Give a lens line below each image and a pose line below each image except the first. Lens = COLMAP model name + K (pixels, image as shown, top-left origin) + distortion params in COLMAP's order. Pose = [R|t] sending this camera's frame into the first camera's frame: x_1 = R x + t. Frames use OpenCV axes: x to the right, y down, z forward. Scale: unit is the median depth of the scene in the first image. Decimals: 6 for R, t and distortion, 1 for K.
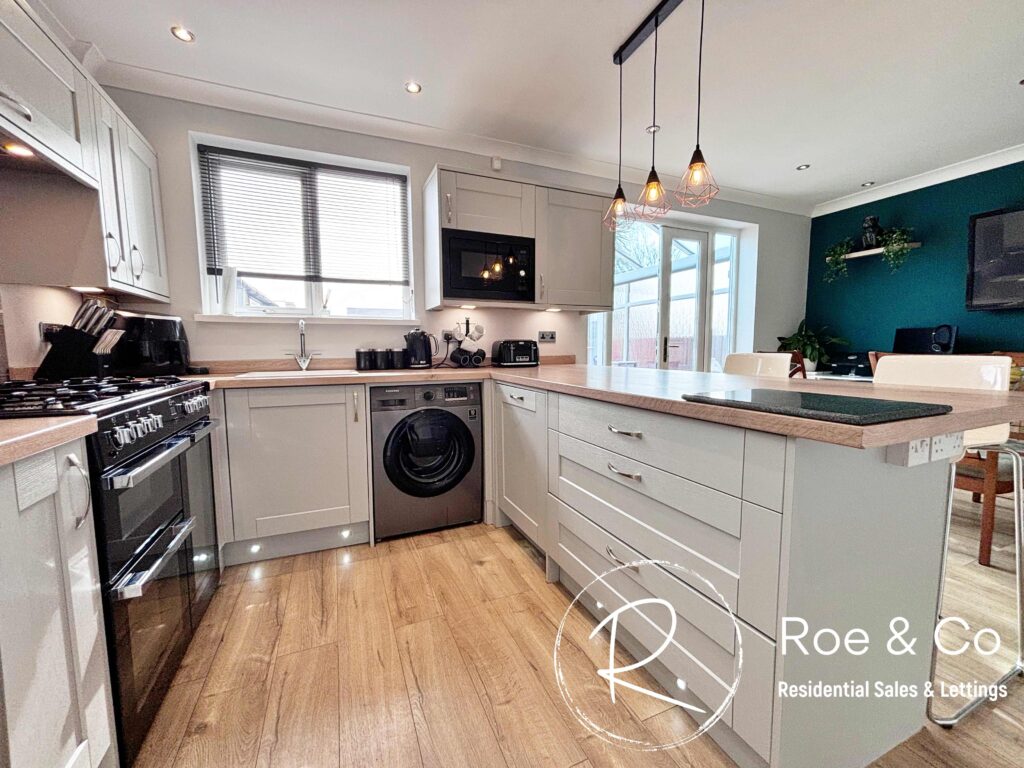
lens RADIAL K [[411.8, 0, 510.5], [0, 411.8, 388.4], [0, 0, 1]] dist [-0.001513, -0.000160]
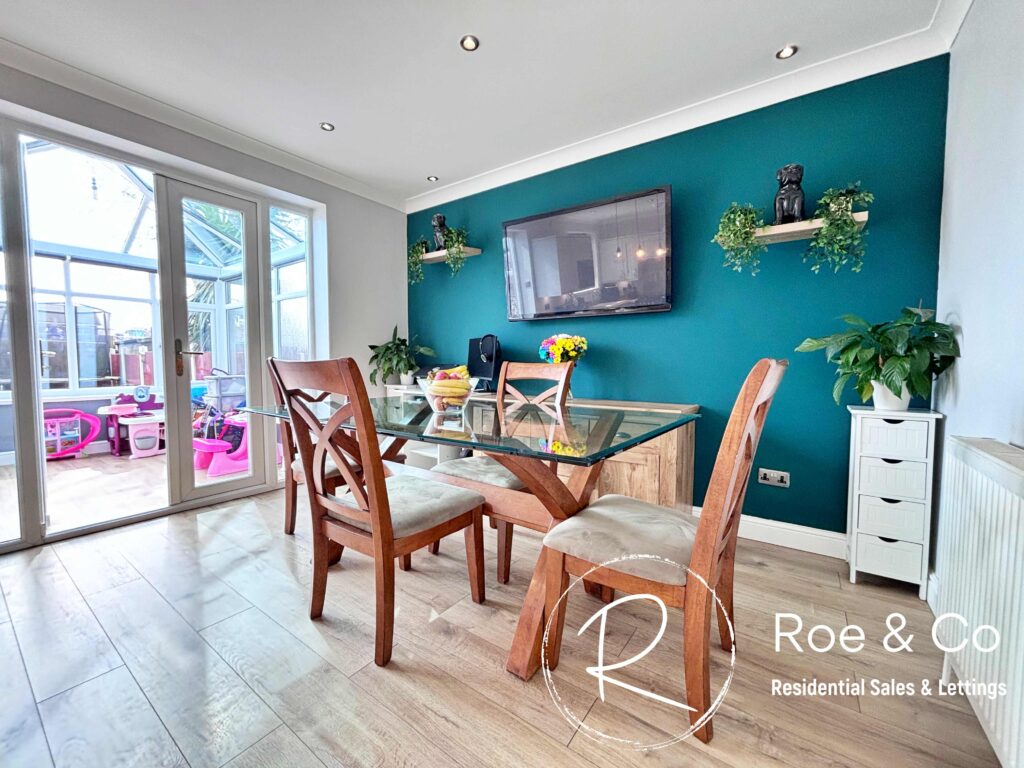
lens RADIAL K [[411.8, 0, 517.4], [0, 411.8, 385.5], [0, 0, 1]] dist [-0.001513, -0.000160]
pose [[0.853124, -0.022194, 0.521236, 0.752990], [0.040980, 0.998859, -0.024542, -0.014686], [-0.520097, 0.042298, 0.853059, 0.201830]]
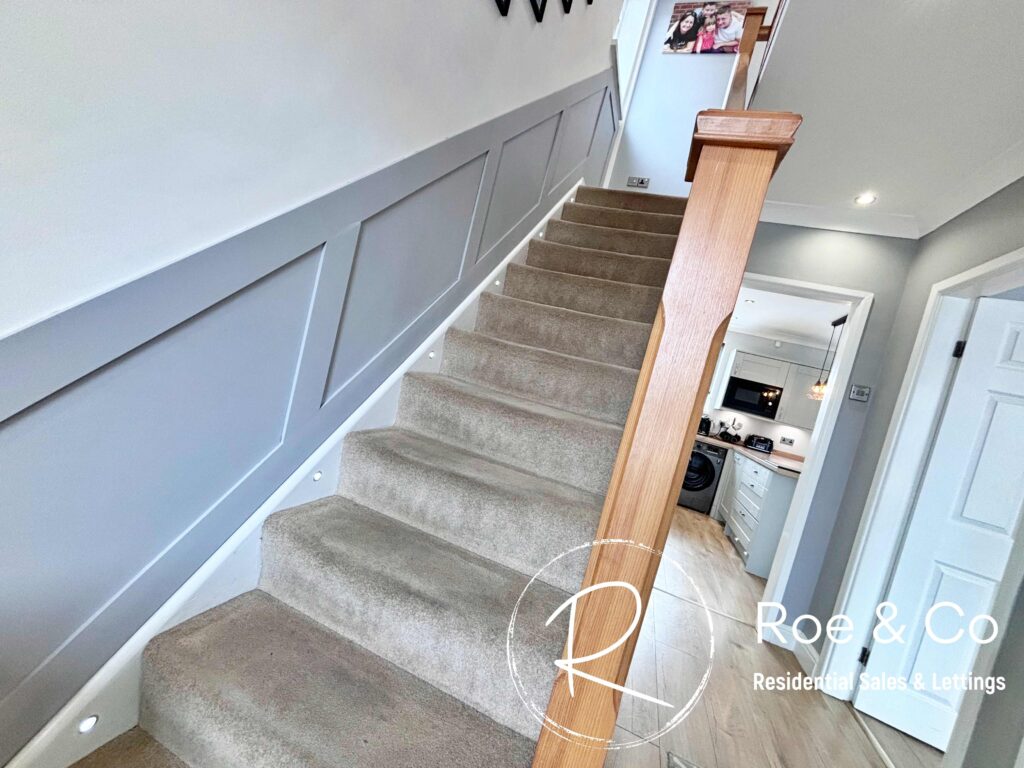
lens RADIAL K [[411.8, 0, 512.5], [0, 411.8, 385.6], [0, 0, 1]] dist [-0.001513, -0.000160]
pose [[0.719036, 0.224692, -0.657648, 0.408485], [-0.320963, 0.946693, -0.027476, 0.080237], [0.616418, 0.230837, 0.752824, -1.215675]]
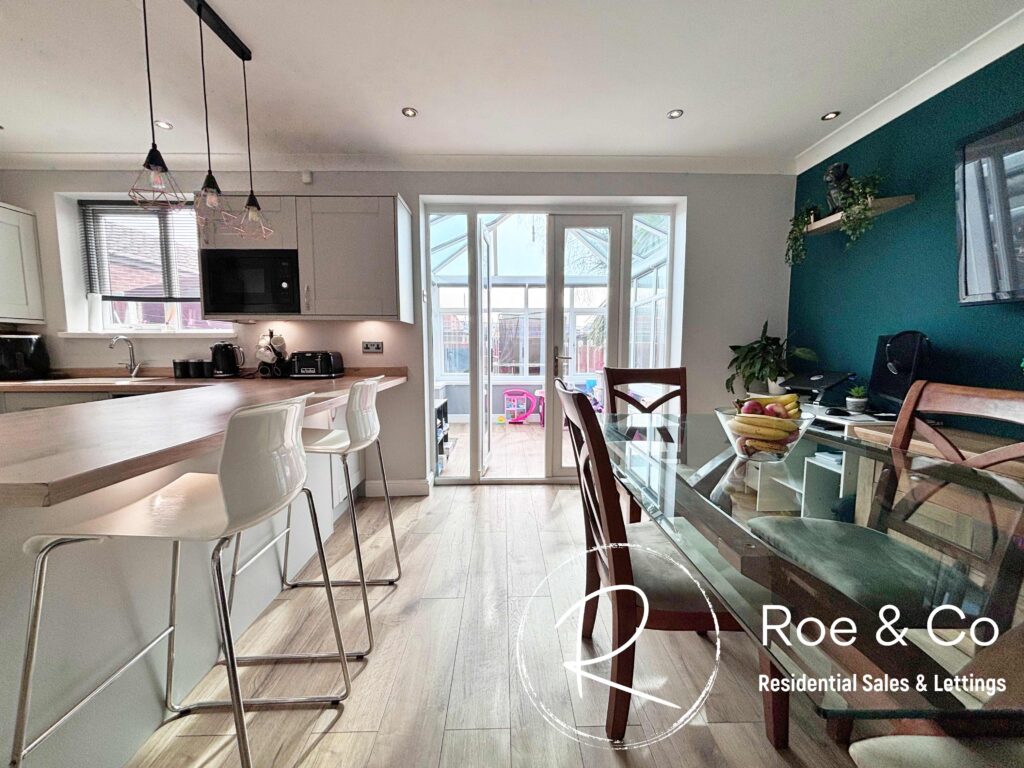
lens RADIAL K [[411.8, 0, 511.4], [0, 411.8, 385.4], [0, 0, 1]] dist [-0.001513, -0.000160]
pose [[0.926836, 0.040448, -0.373282, 0.912421], [-0.041853, 0.999114, 0.004345, -0.066349], [0.373127, 0.011596, 0.927708, 0.282822]]
